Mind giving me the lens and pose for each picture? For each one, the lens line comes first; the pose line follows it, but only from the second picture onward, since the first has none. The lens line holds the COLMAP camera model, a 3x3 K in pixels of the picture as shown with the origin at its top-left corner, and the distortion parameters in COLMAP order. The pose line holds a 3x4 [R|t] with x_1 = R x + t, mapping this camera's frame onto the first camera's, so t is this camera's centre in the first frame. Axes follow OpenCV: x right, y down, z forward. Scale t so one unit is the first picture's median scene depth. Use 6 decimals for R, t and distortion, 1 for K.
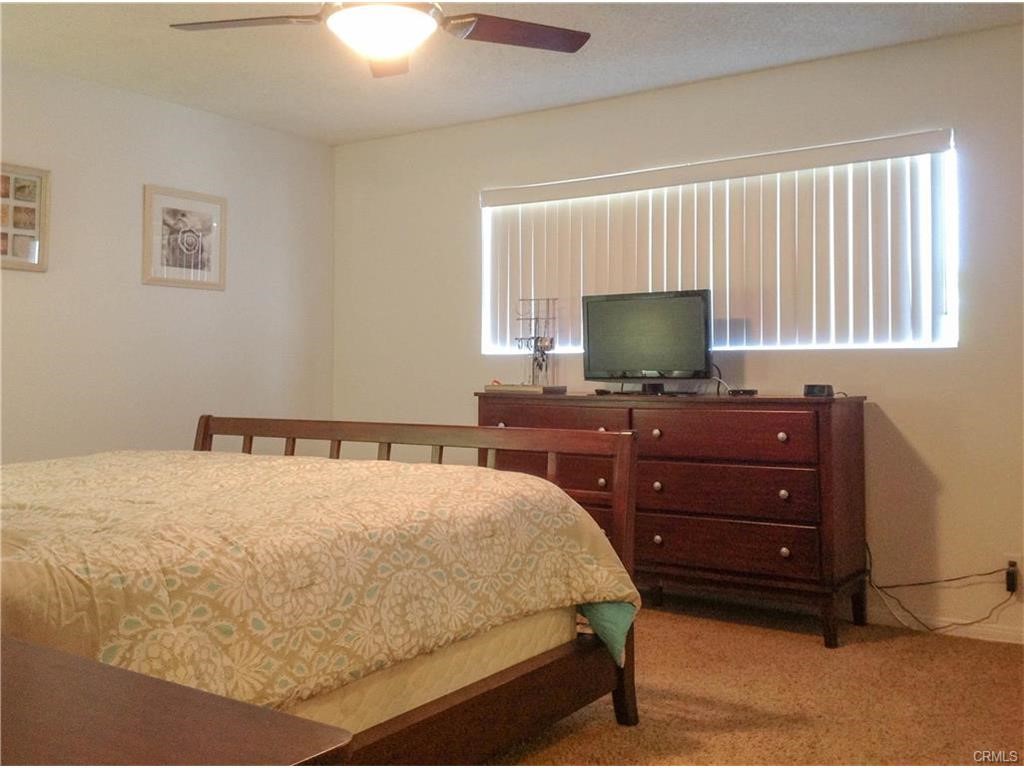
lens RADIAL K [[1000.4, 0, 512.0], [0, 1000.4, 384.0], [0, 0, 1]] dist [-0.007896, -0.006324]
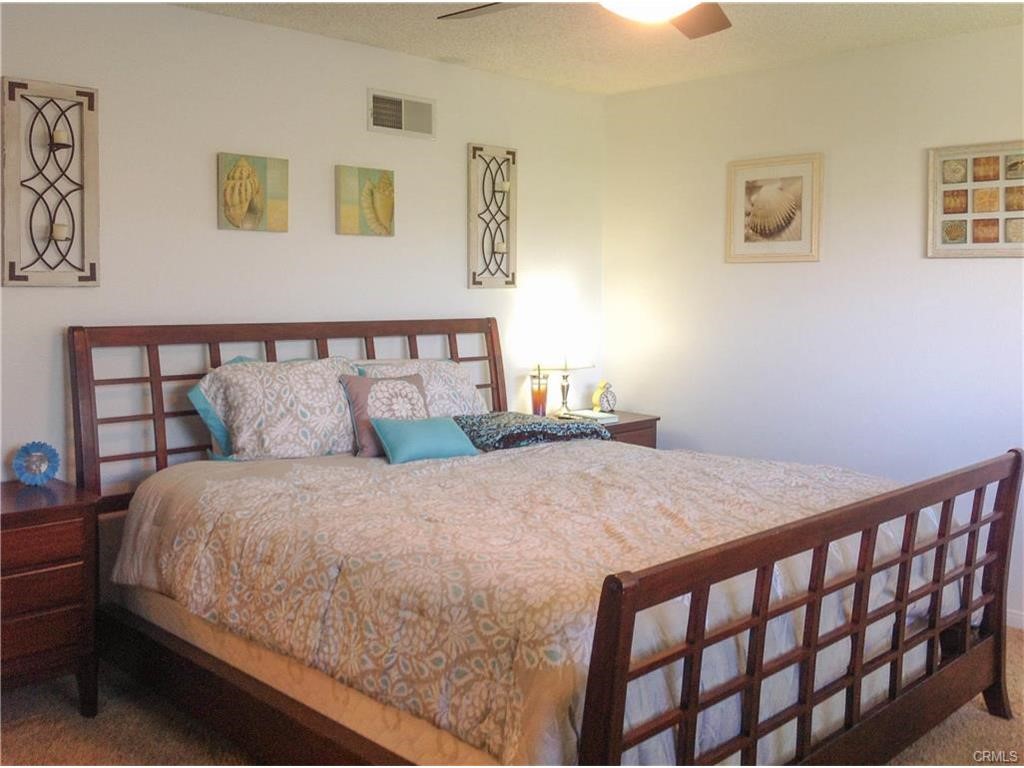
lens RADIAL K [[1000.4, 0, 512.0], [0, 1000.4, 384.0], [0, 0, 1]] dist [-0.007896, -0.006324]
pose [[-0.179614, 0.100283, -0.978612, 0.482467], [-0.020929, 0.994176, 0.105719, -0.087581], [0.983515, 0.039470, -0.176469, 0.727337]]
